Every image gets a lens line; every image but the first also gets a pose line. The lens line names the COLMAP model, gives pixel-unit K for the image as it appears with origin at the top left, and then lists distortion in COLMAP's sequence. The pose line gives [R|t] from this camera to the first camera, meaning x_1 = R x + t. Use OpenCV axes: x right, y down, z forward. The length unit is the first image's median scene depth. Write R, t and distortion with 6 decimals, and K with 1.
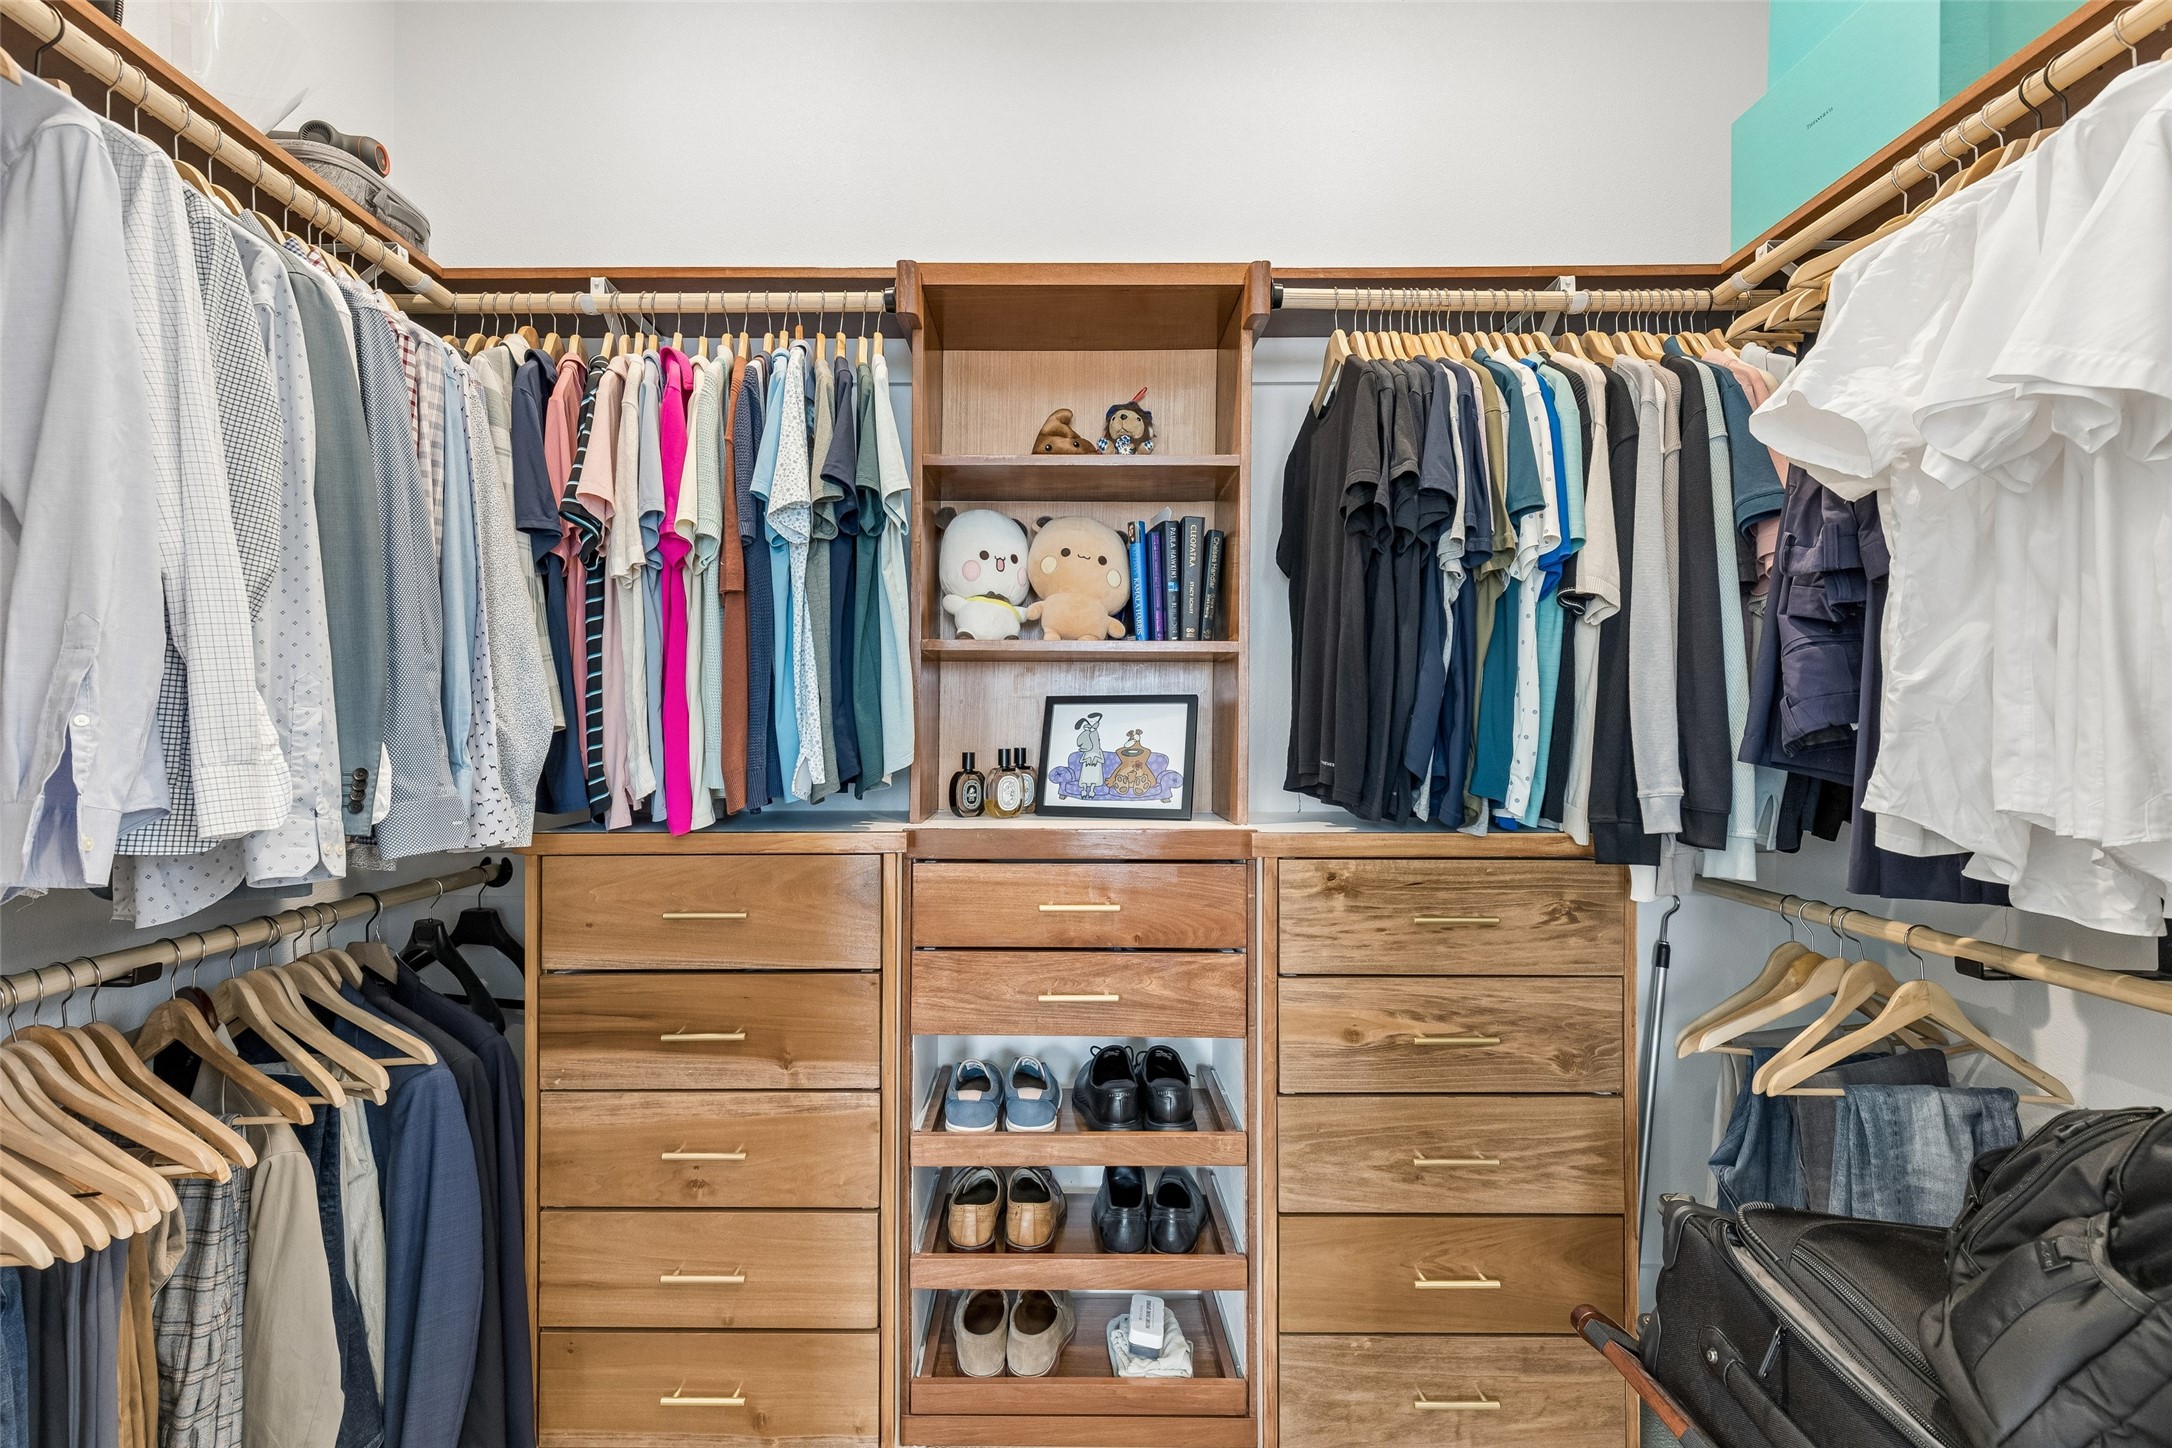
lens RADIAL K [[963.7, 0, 1078.8], [0, 963.7, 740.8], [0, 0, 1]] dist [-0.000838, 0.000117]
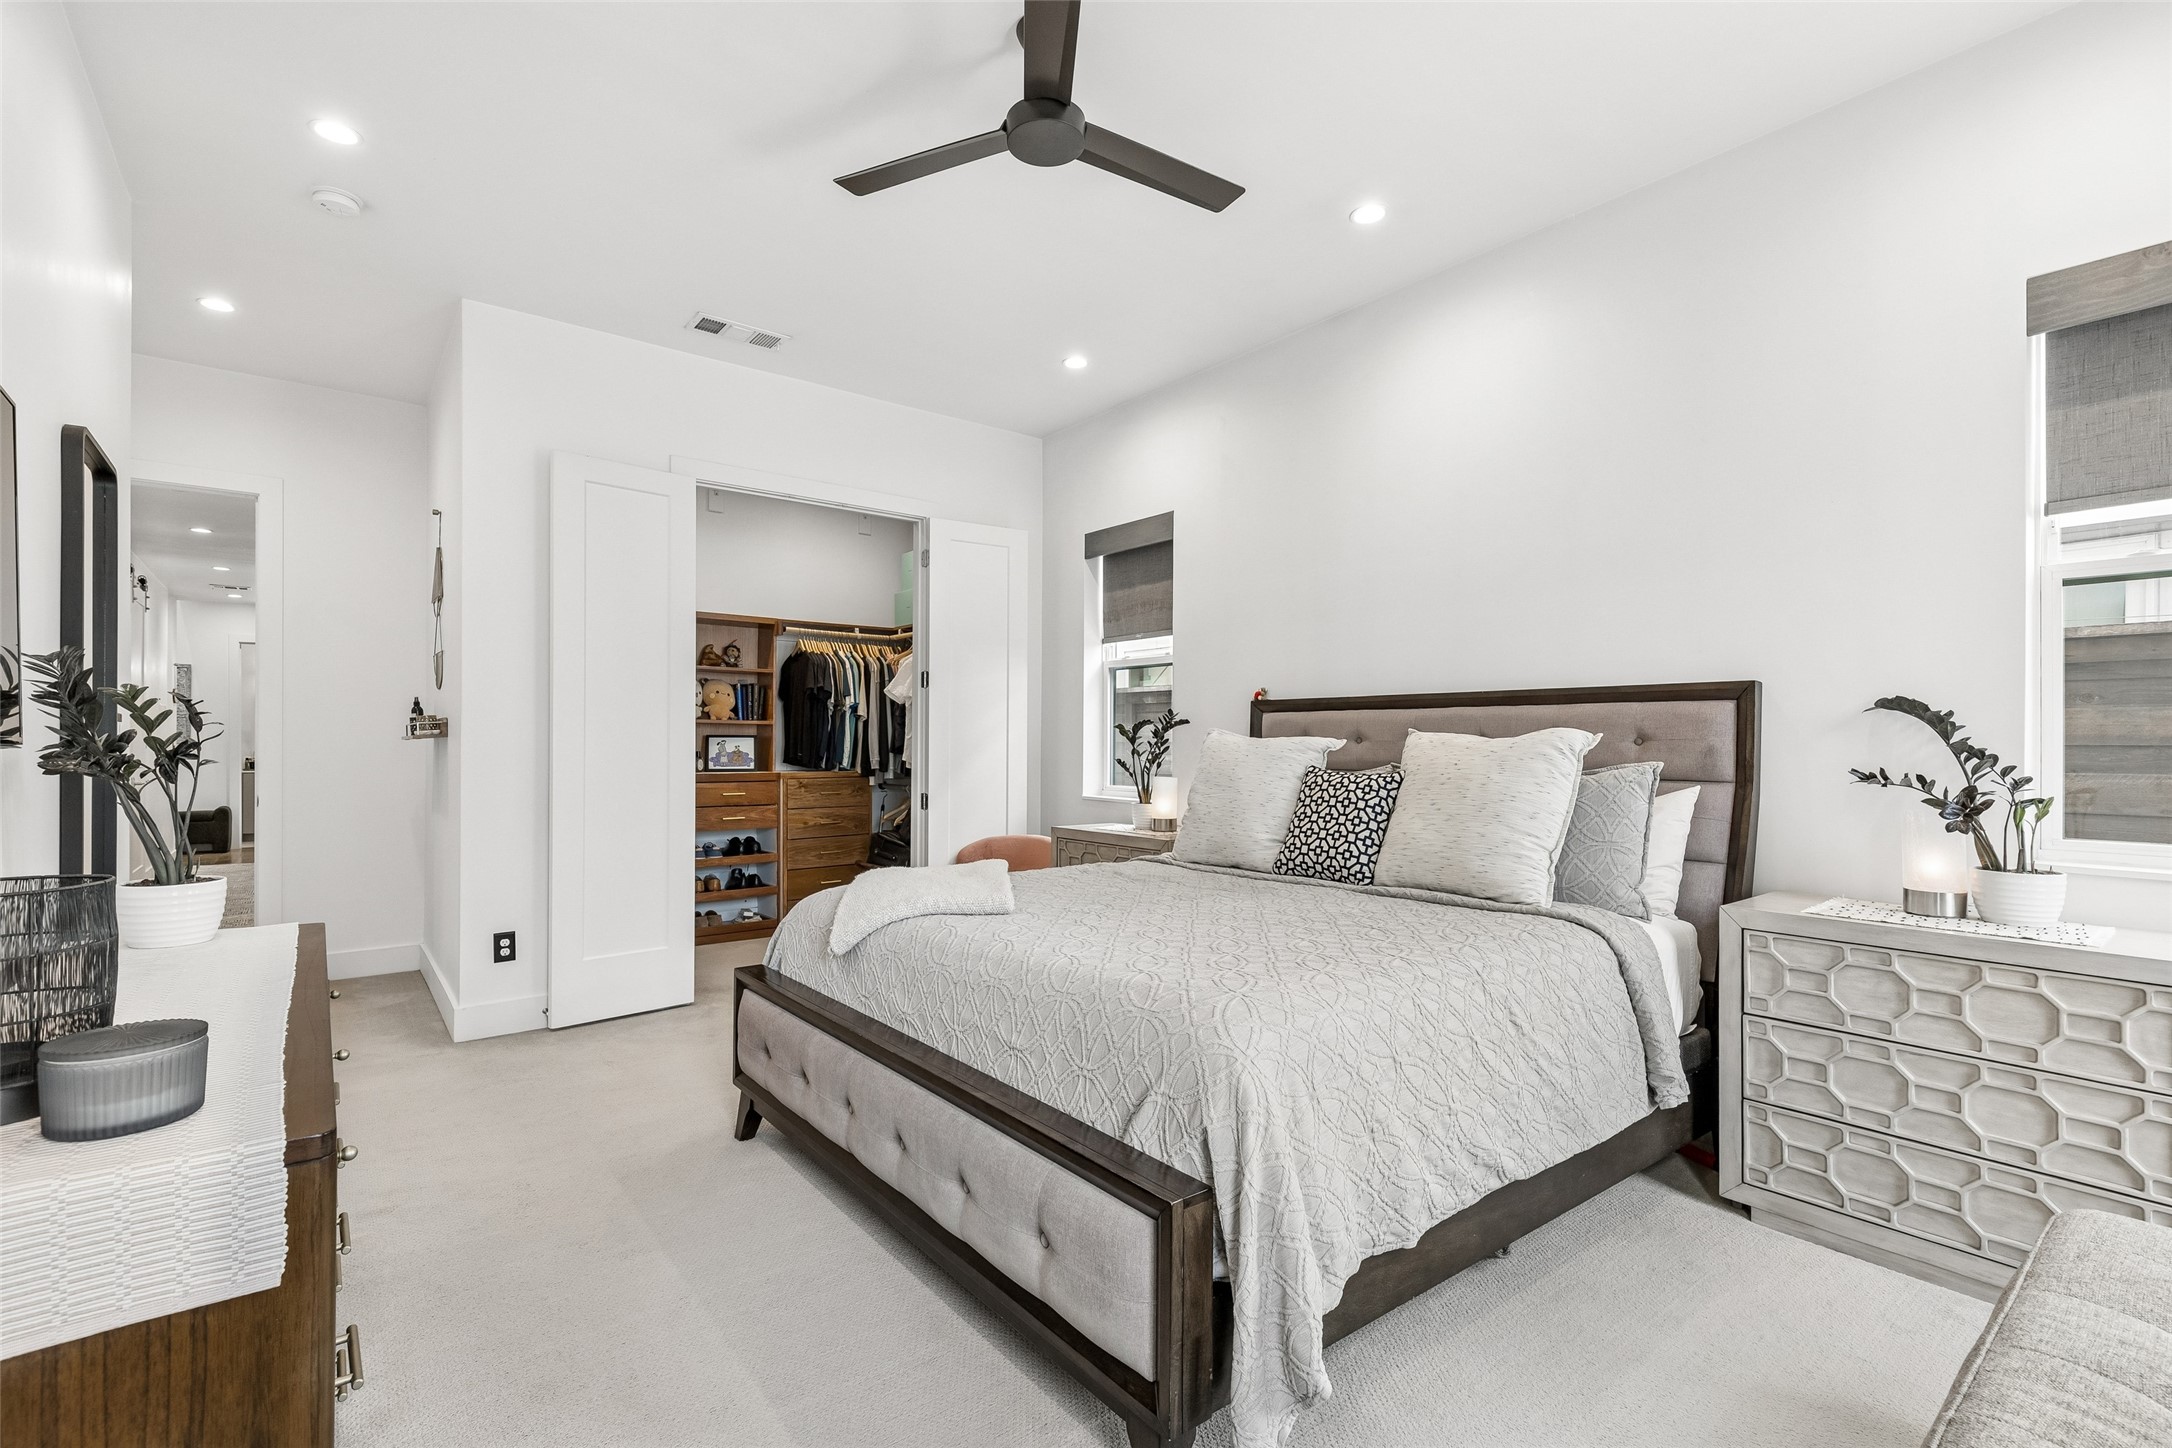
lens RADIAL K [[963.7, 0, 1076.7], [0, 963.7, 733.1], [0, 0, 1]] dist [-0.000838, 0.000117]
pose [[0.774661, 0.014450, 0.632212, -1.332729], [0.007348, 0.999466, -0.031848, 0.069380], [-0.632334, 0.029317, 0.774141, -2.716654]]
